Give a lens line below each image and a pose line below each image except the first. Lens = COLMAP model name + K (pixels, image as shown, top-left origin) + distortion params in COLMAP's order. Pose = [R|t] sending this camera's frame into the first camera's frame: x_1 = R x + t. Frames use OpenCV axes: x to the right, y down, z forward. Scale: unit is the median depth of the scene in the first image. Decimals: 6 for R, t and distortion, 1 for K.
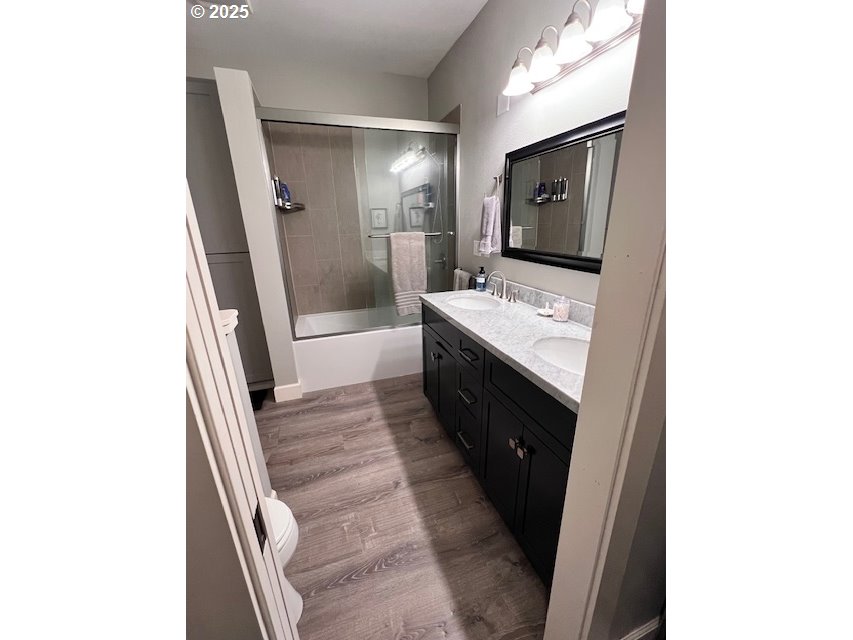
lens RADIAL K [[313.2, 0, 425.6], [0, 313.2, 321.1], [0, 0, 1]] dist [0.000381, 0.000060]
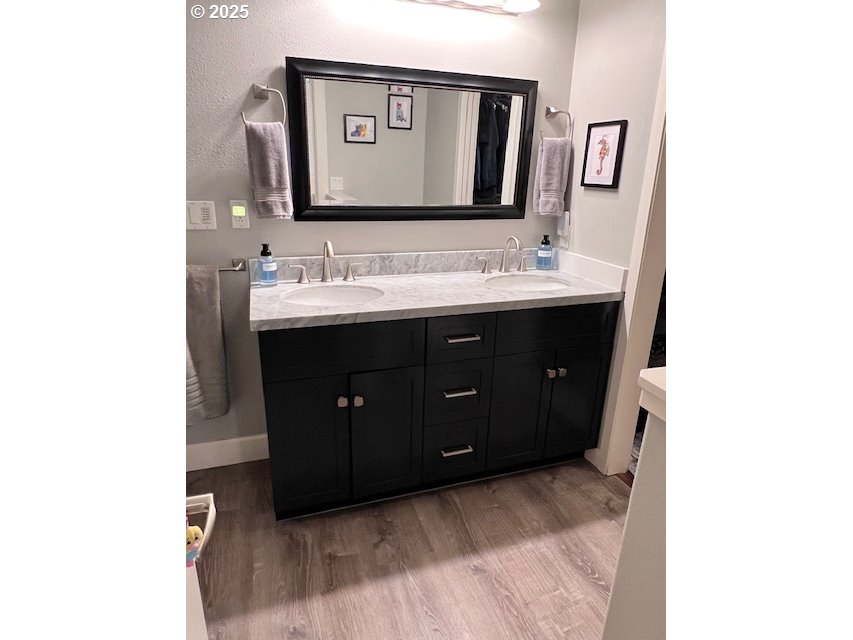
lens RADIAL K [[461.5, 0, 423.5], [0, 461.5, 320.4], [0, 0, 1]] dist [-0.004617, -0.000330]
pose [[-0.008598, -0.295997, 0.955150, -0.830495], [0.285474, 0.914707, 0.286034, -0.255034], [-0.958348, 0.275130, 0.076635, 0.864907]]
